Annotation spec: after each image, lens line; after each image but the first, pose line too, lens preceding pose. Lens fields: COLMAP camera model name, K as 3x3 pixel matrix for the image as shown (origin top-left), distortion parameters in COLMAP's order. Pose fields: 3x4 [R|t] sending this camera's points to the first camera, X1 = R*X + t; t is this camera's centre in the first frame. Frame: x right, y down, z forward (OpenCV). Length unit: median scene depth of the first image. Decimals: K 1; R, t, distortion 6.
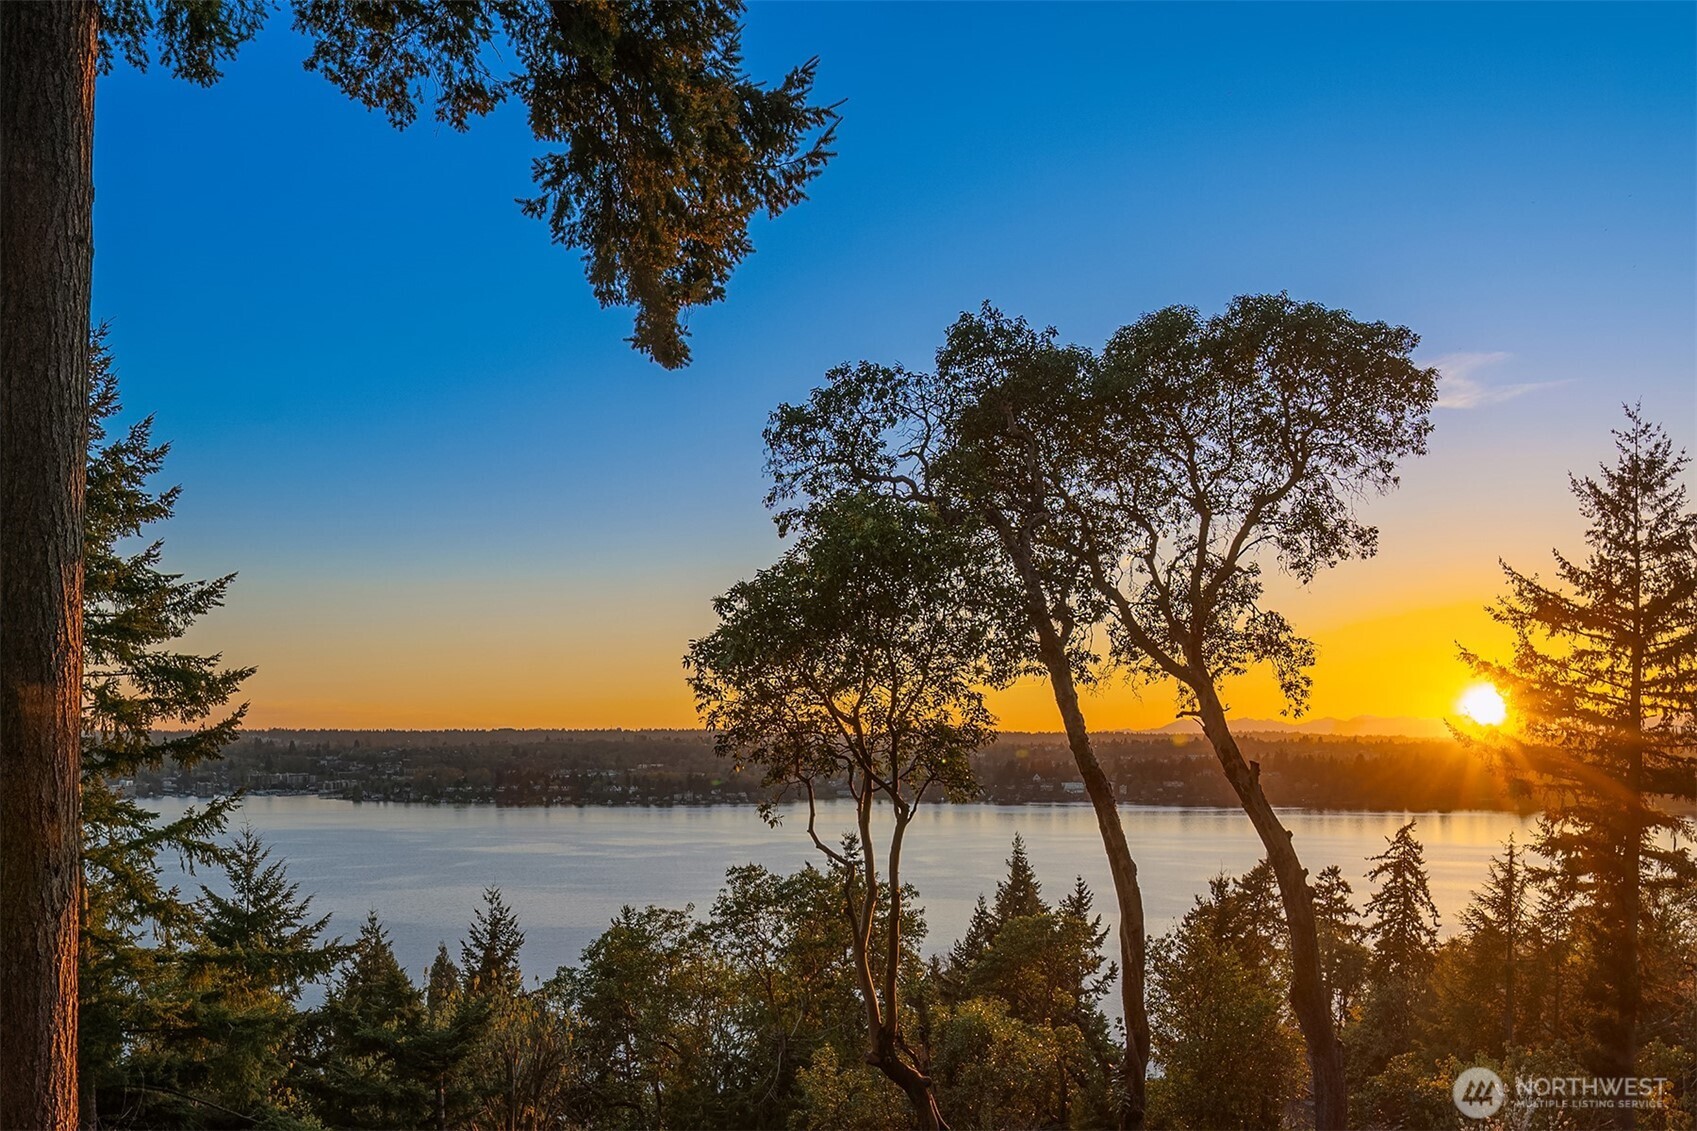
lens RADIAL K [[1278.2, 0, 848.5], [0, 1278.2, 565.5], [0, 0, 1]] dist [-0.005256, -0.000223]
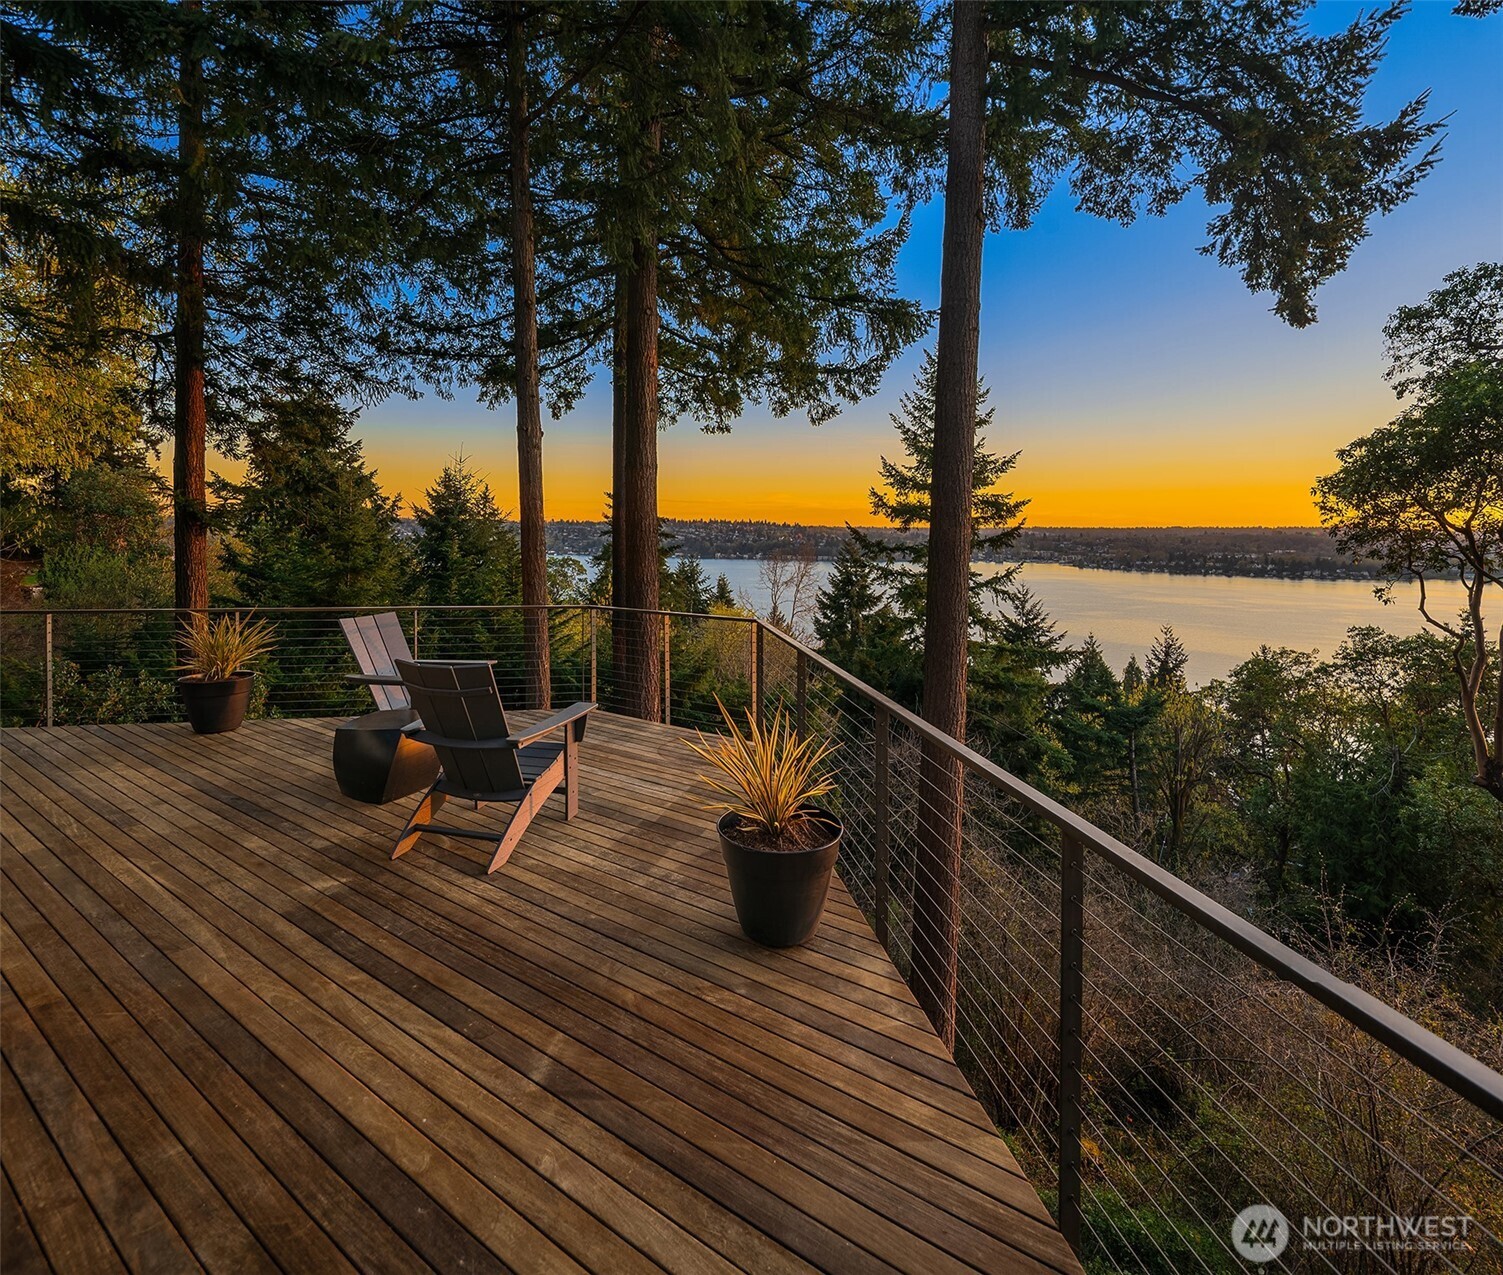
lens RADIAL K [[867.5, 0, 751.8], [0, 867.5, 545.4], [0, 0, 1]] dist [0.017695, -0.013264]
pose [[0.762445, 0.042707, -0.645642, 0.025501], [0.072134, 0.985990, 0.150403, -0.052555], [0.643020, -0.161247, 0.748682, -0.144663]]
